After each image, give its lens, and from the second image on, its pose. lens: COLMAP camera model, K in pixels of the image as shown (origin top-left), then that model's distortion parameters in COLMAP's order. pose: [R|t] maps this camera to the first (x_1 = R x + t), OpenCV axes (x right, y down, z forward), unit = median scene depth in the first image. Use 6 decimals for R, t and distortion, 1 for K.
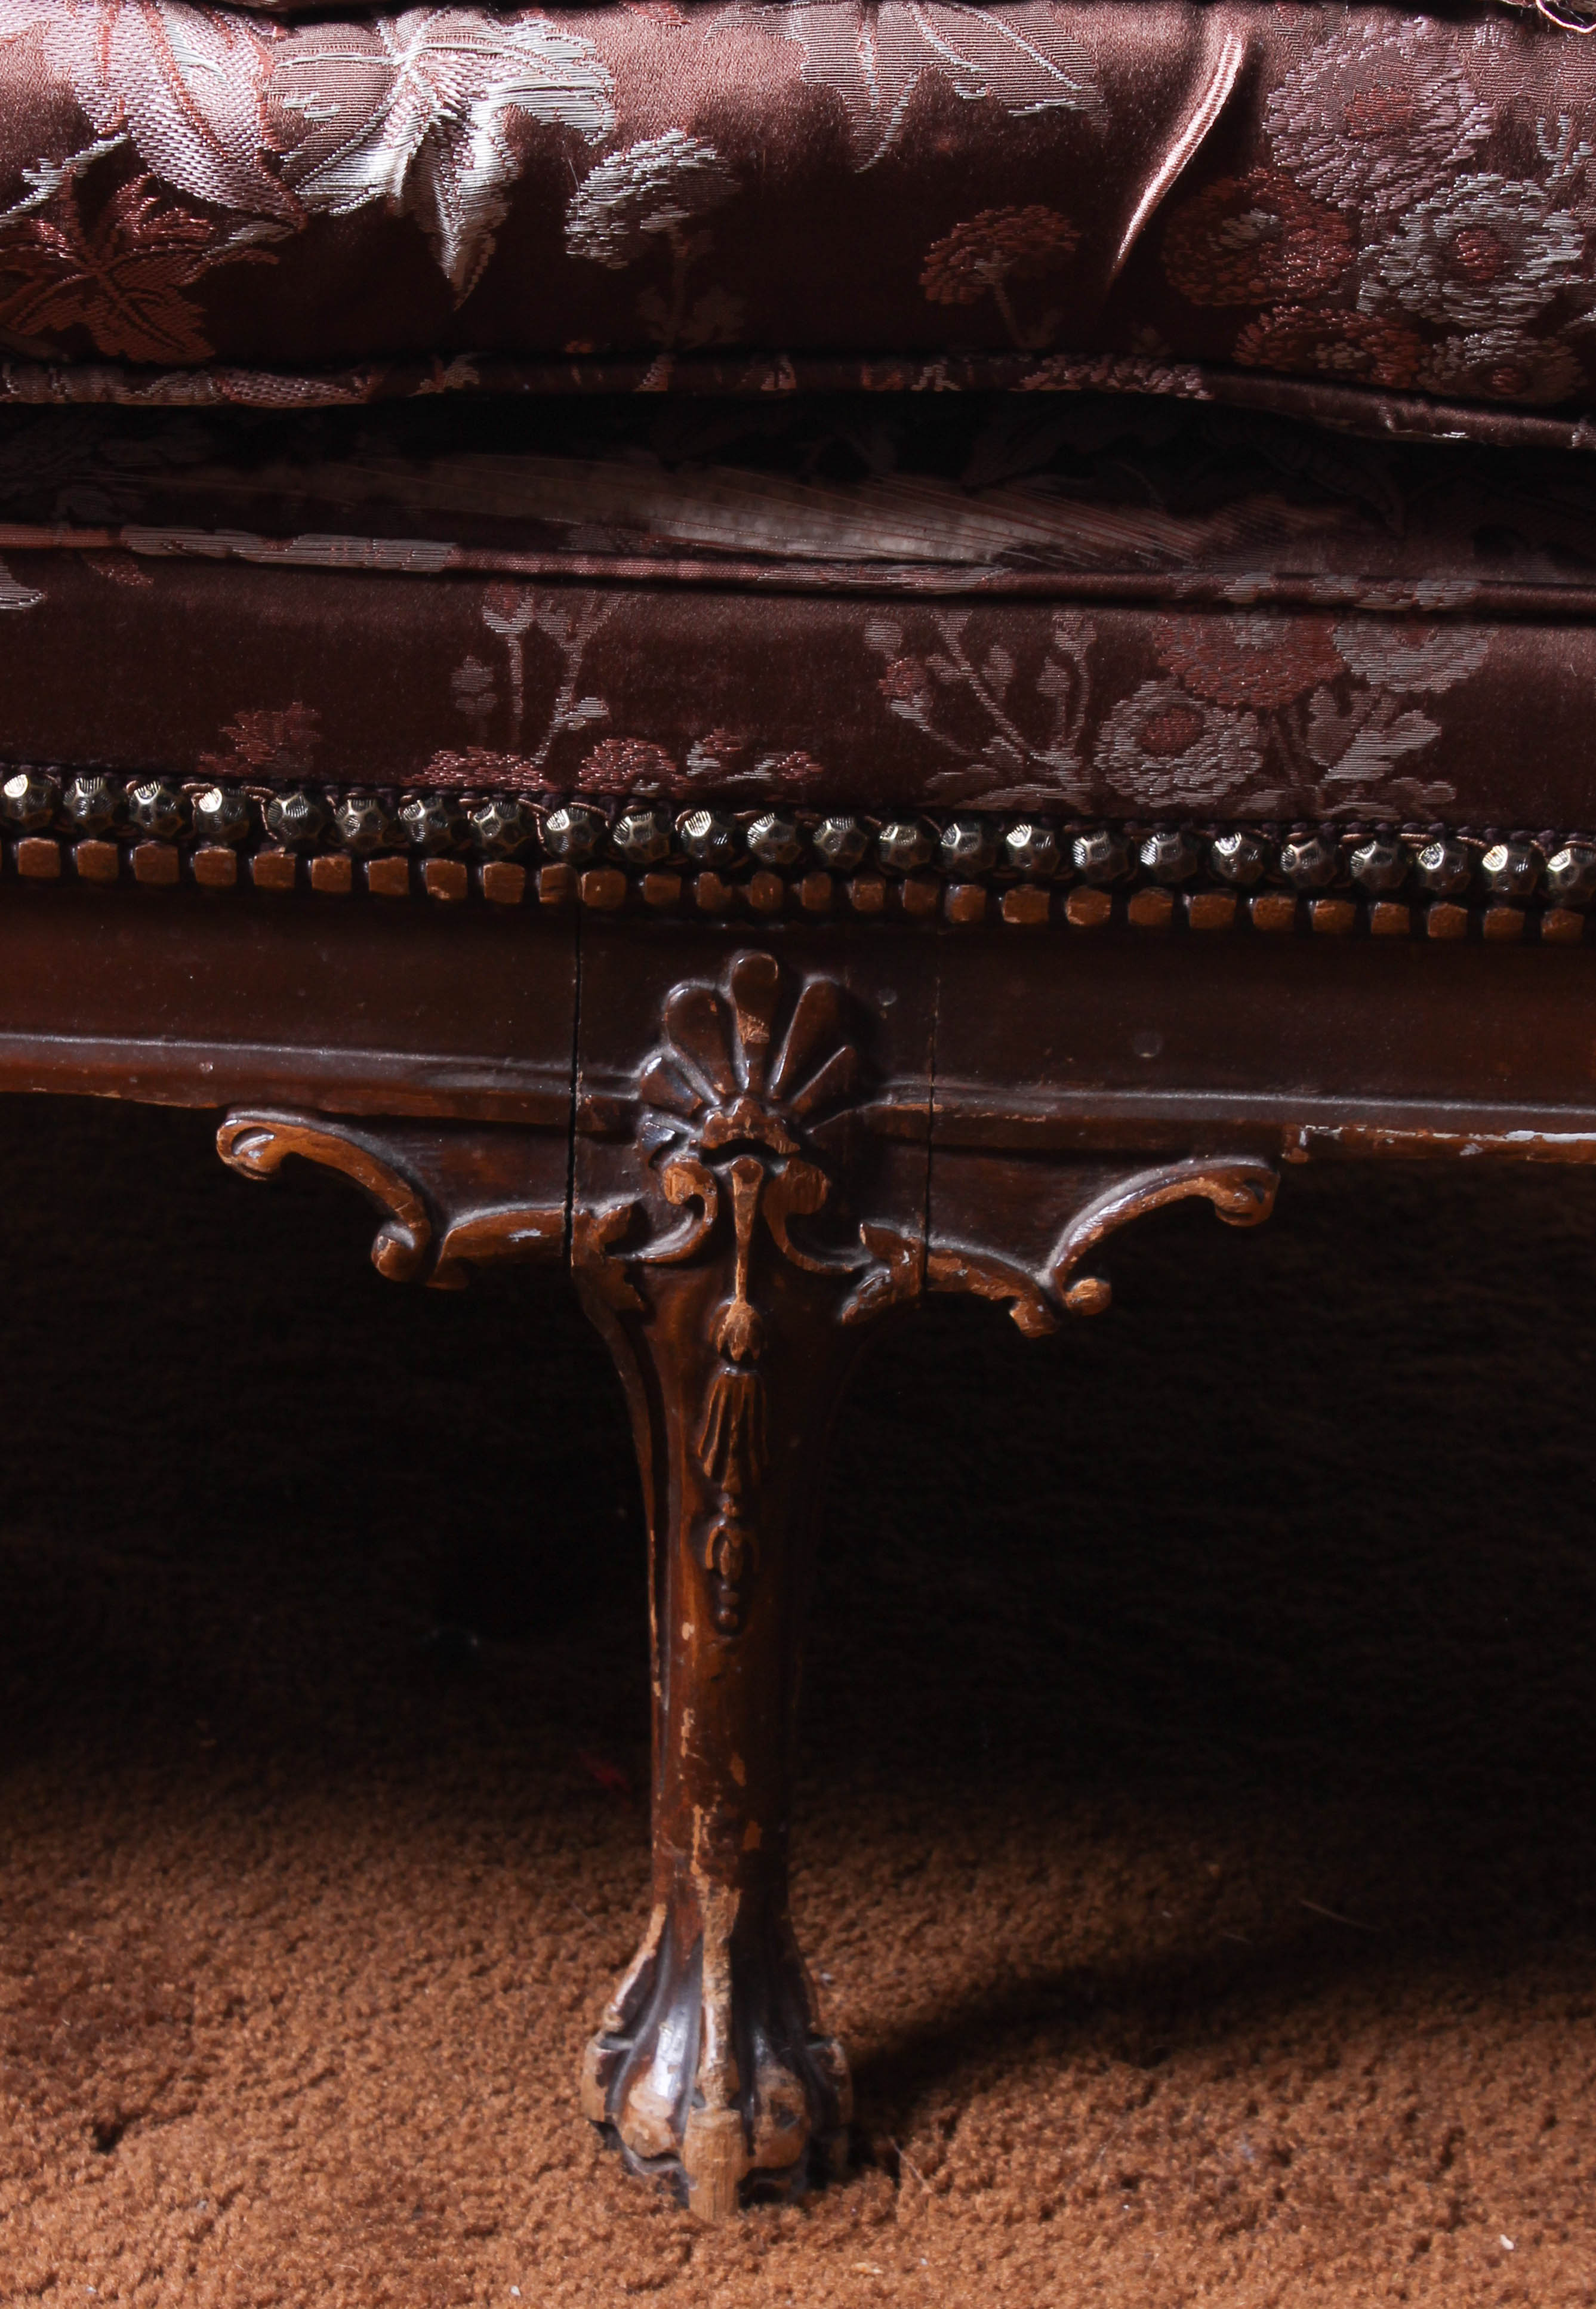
lens RADIAL K [[5520.4, 0, 756.4], [0, 5520.4, 1124.2], [0, 0, 1]] dist [0.054836, 0.000000]
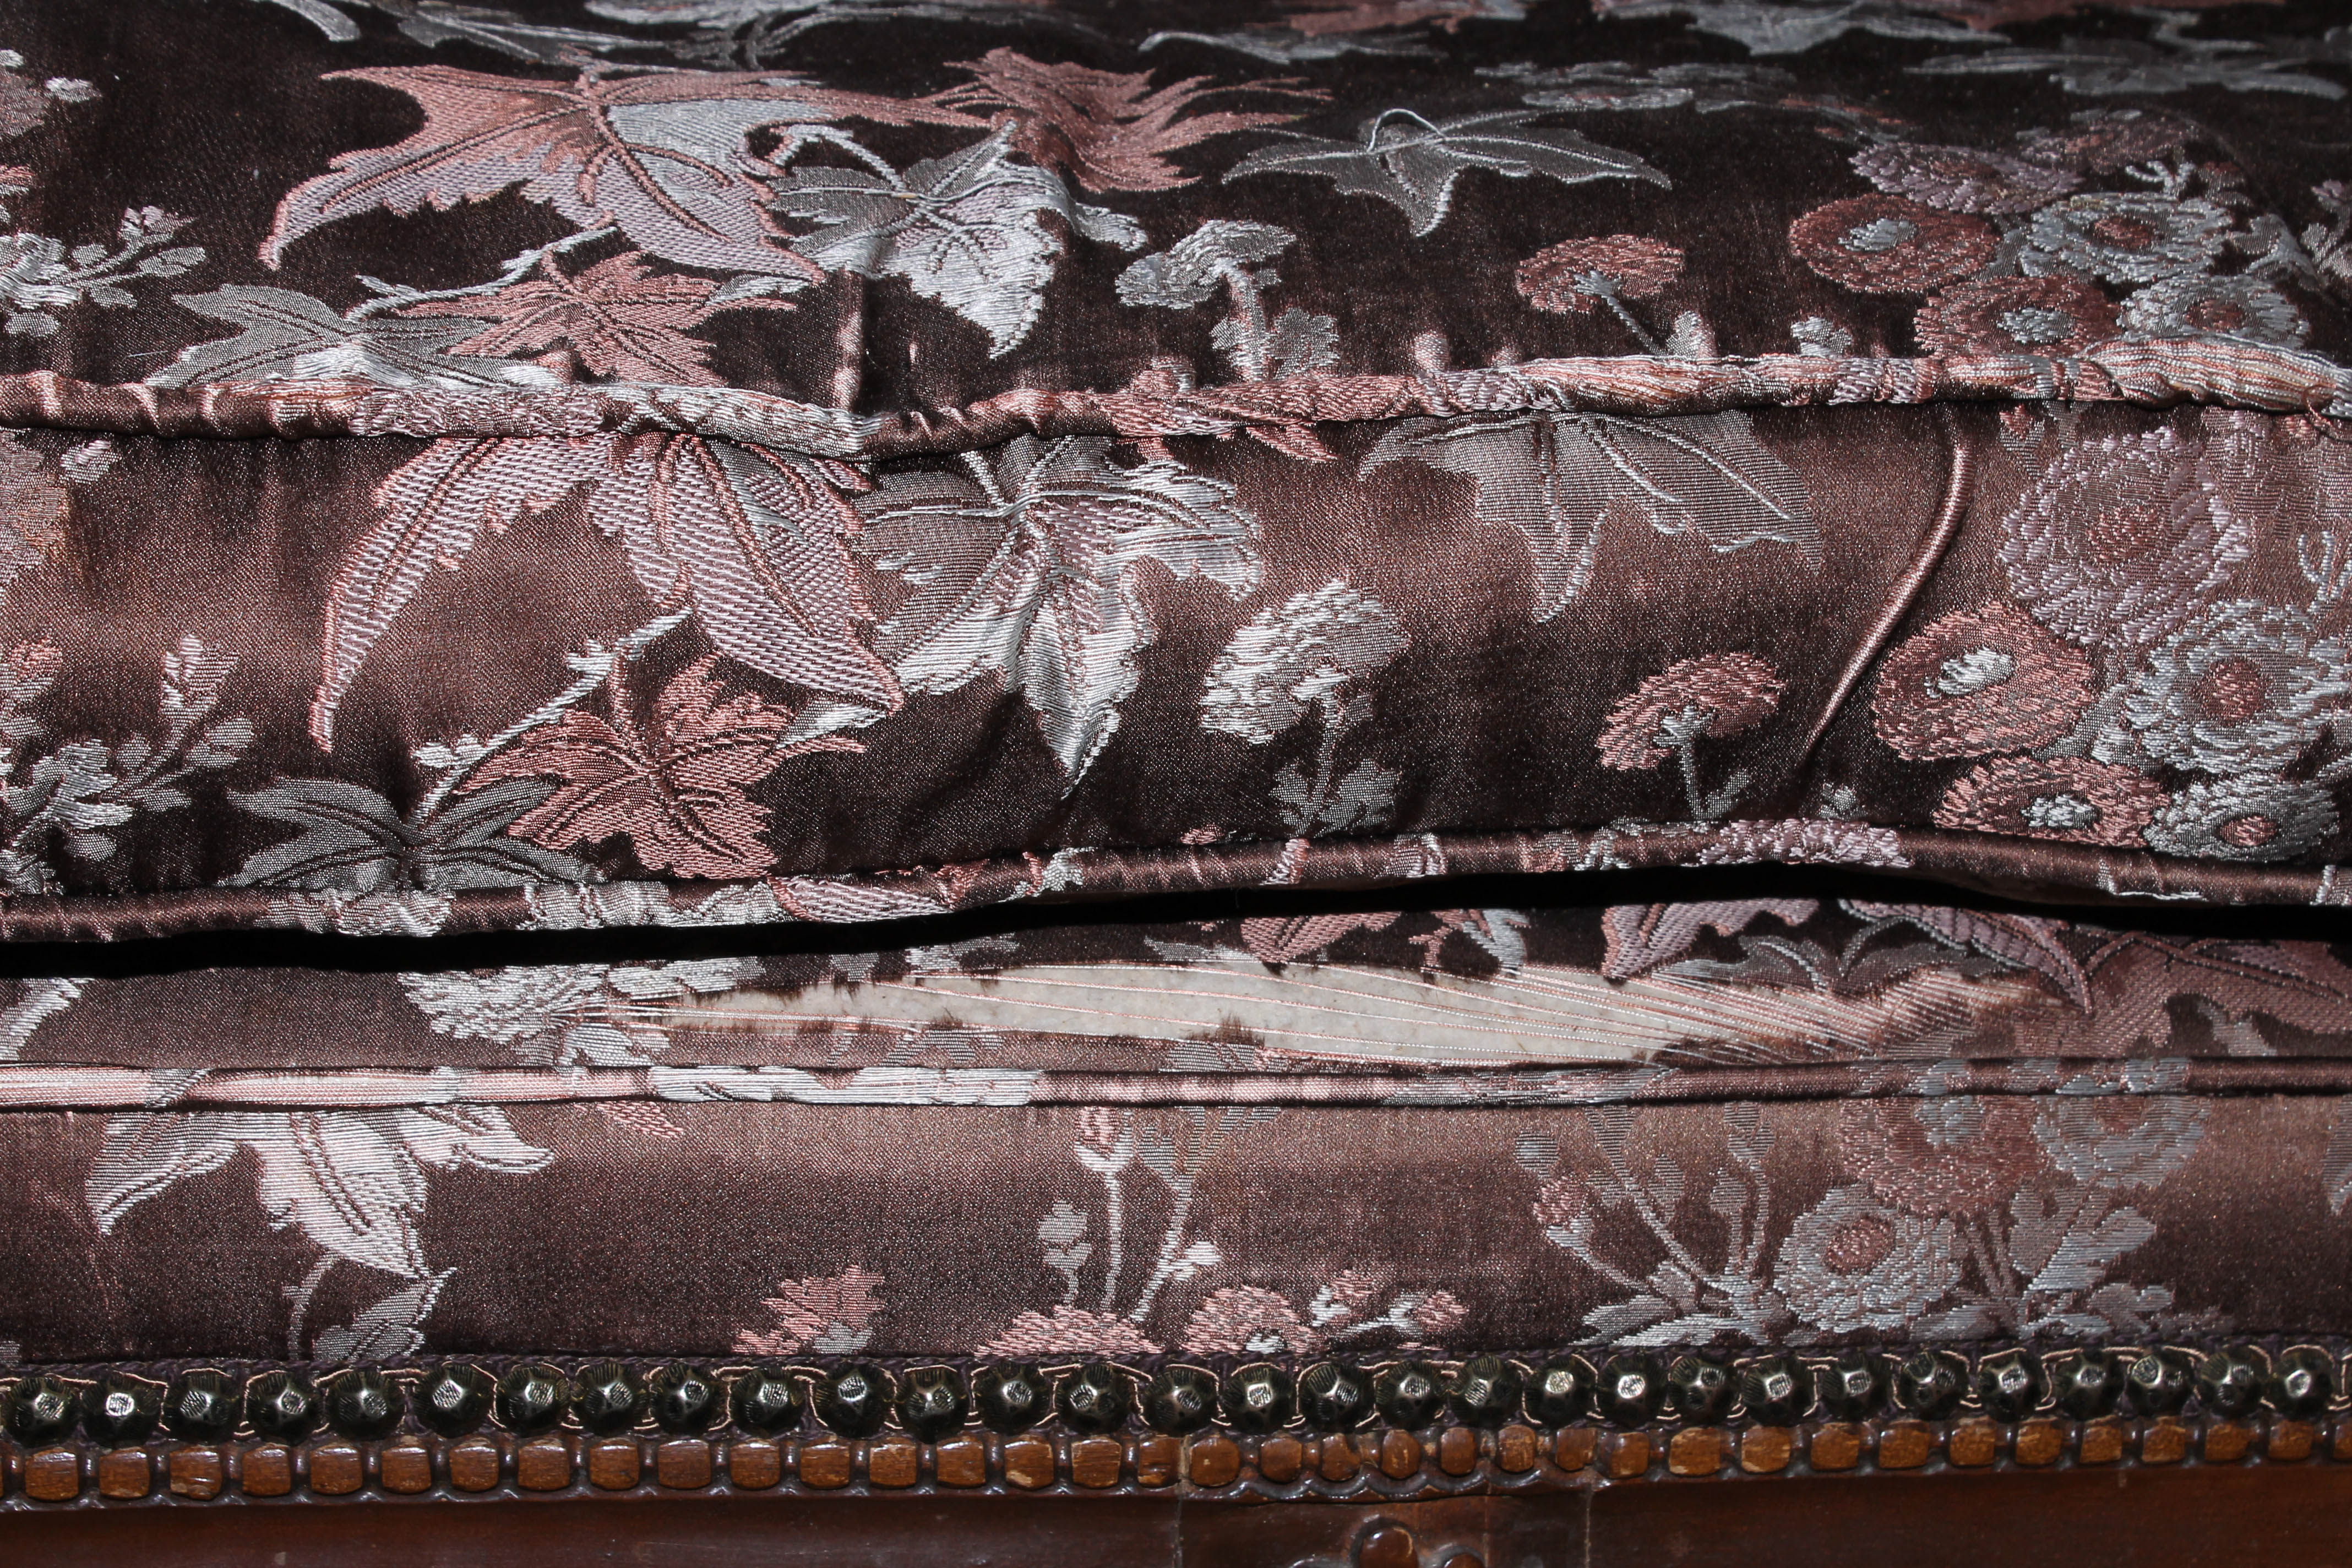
lens RADIAL K [[4688.2, 0, 1221.2], [0, 4688.2, 780.4], [0, 0, 1]] dist [0.021896, 0.000000]
pose [[0.990504, -0.039253, 0.131759, -0.119750], [0.058801, 0.987249, -0.147923, -0.040232], [-0.124272, 0.154266, 0.980183, 0.276815]]
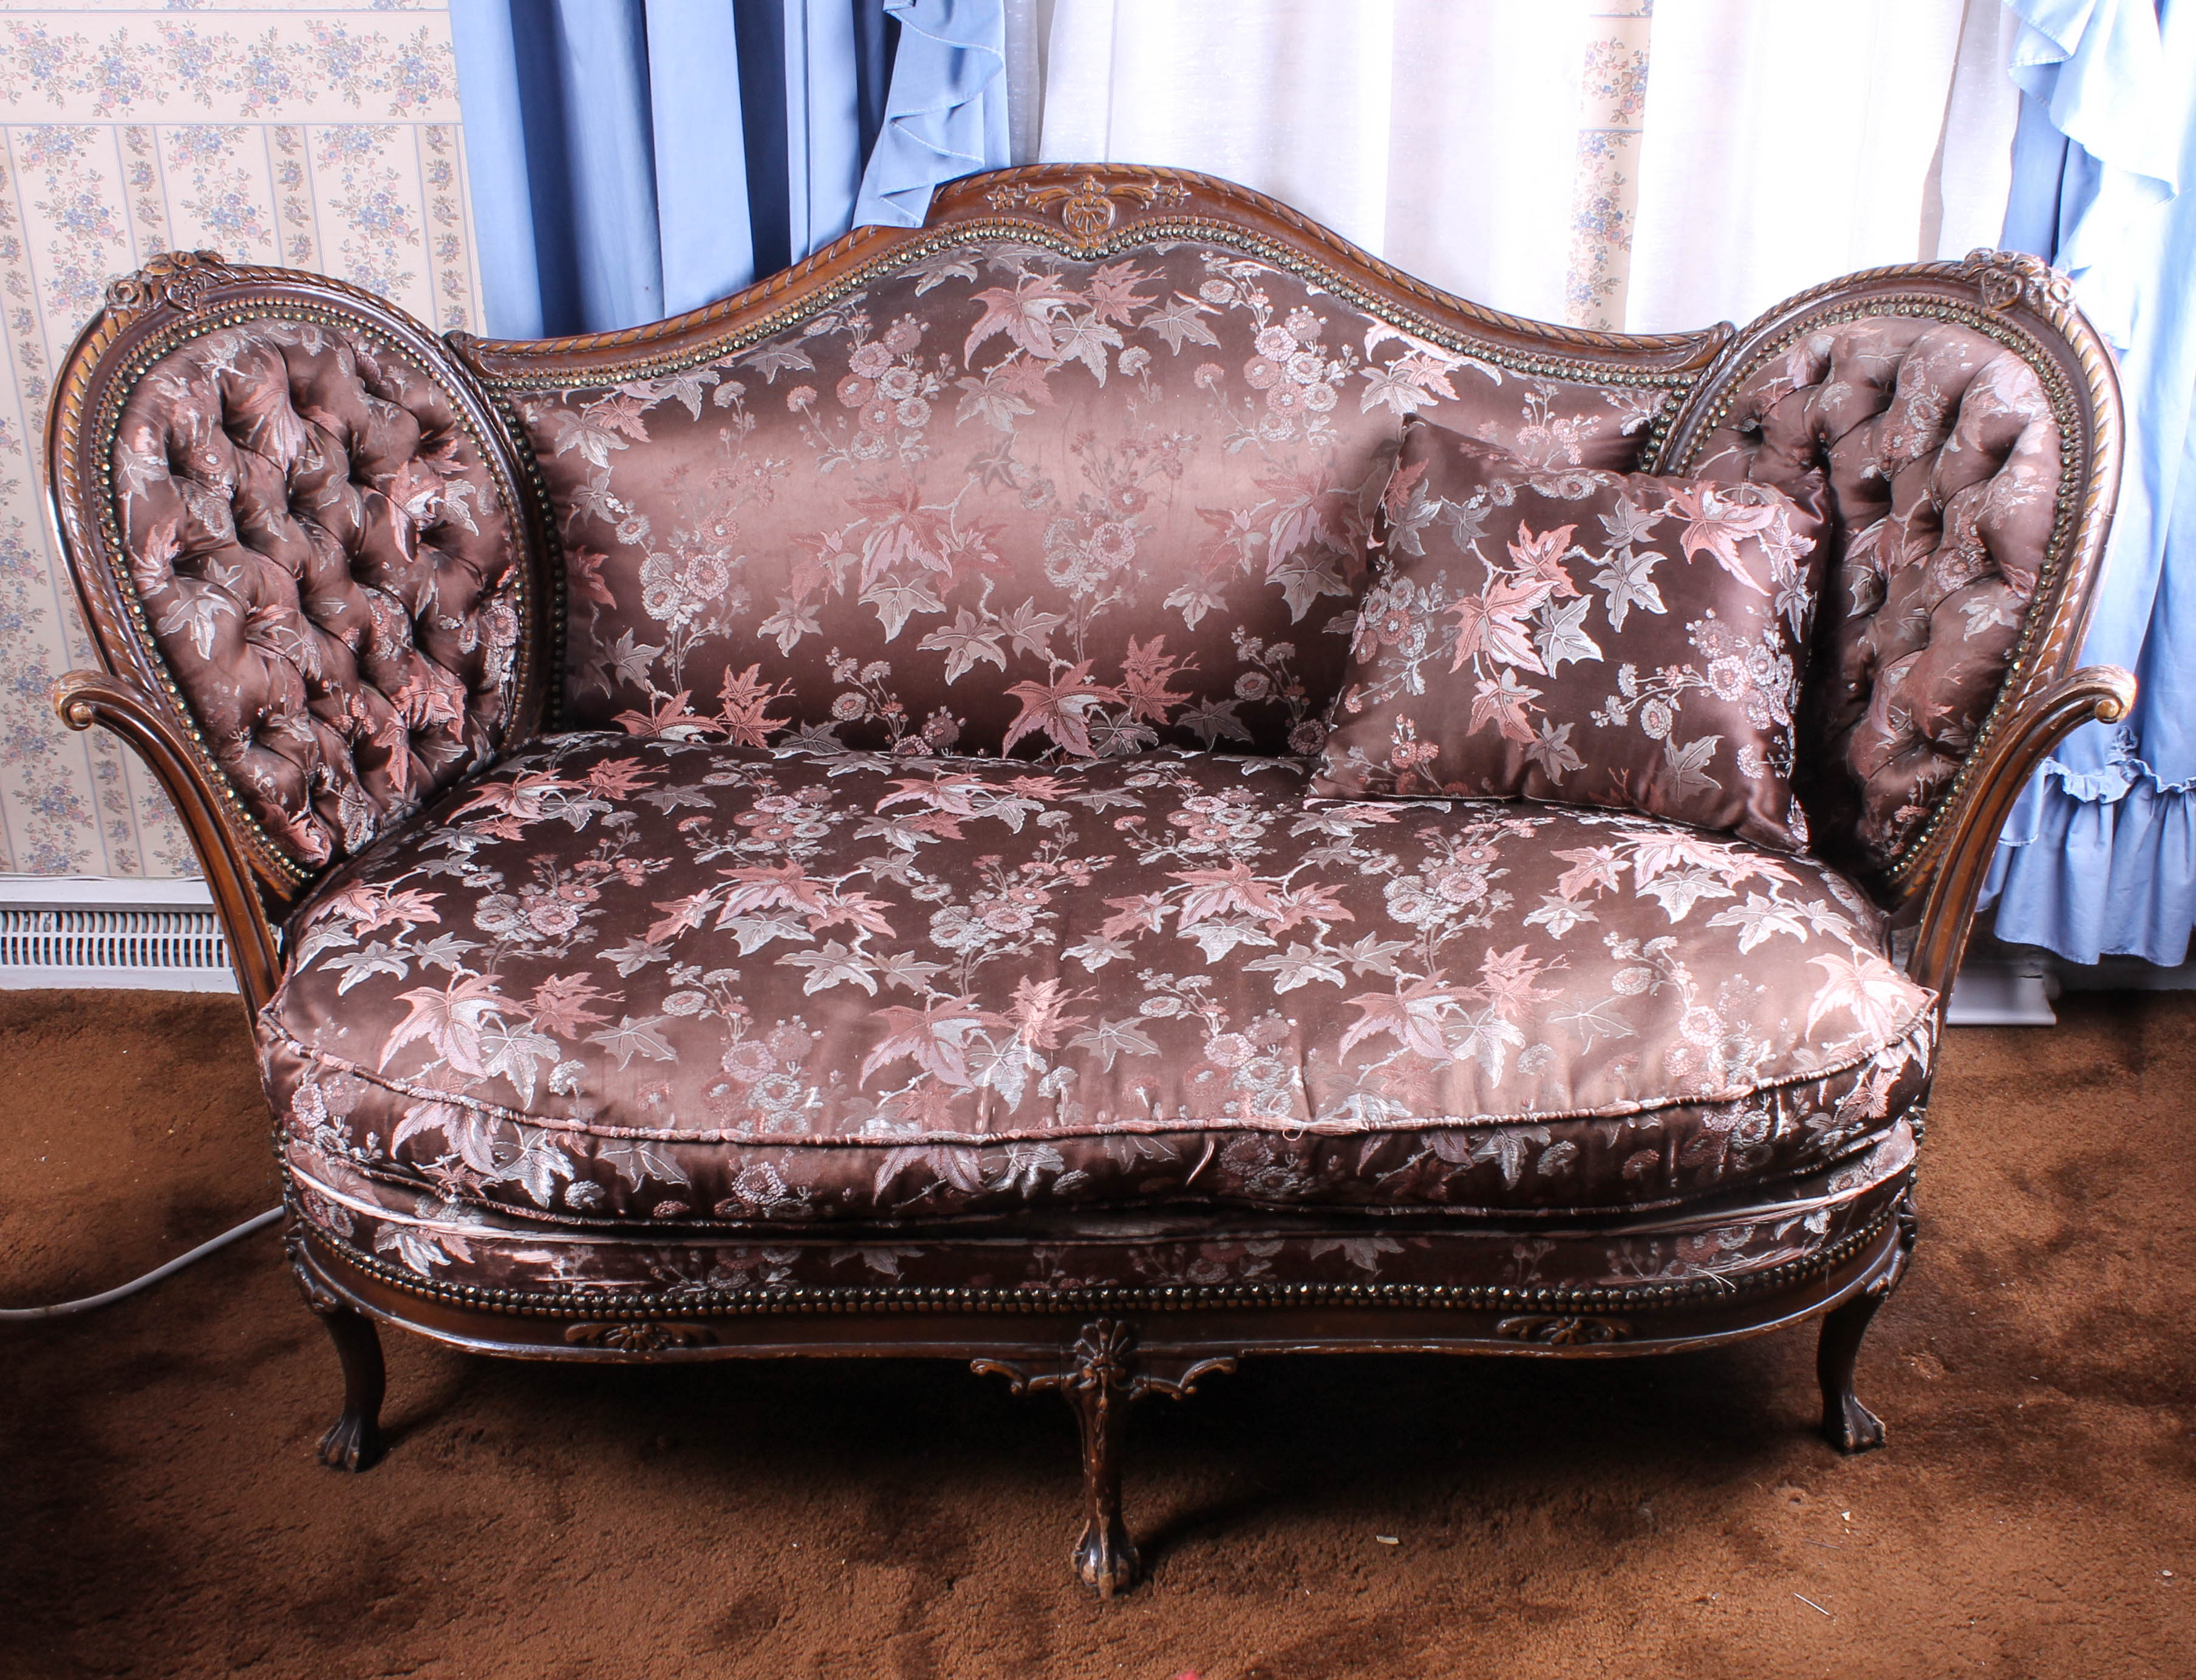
lens RADIAL K [[2649.1, 0, 1093.7], [0, 2649.1, 847.8], [0, 0, 1]] dist [-0.113827, 0.000000]
pose [[0.998543, -0.052122, 0.013967, -0.016955], [0.050307, 0.992831, 0.108425, -0.590780], [-0.019518, -0.107565, 0.994006, -0.880023]]
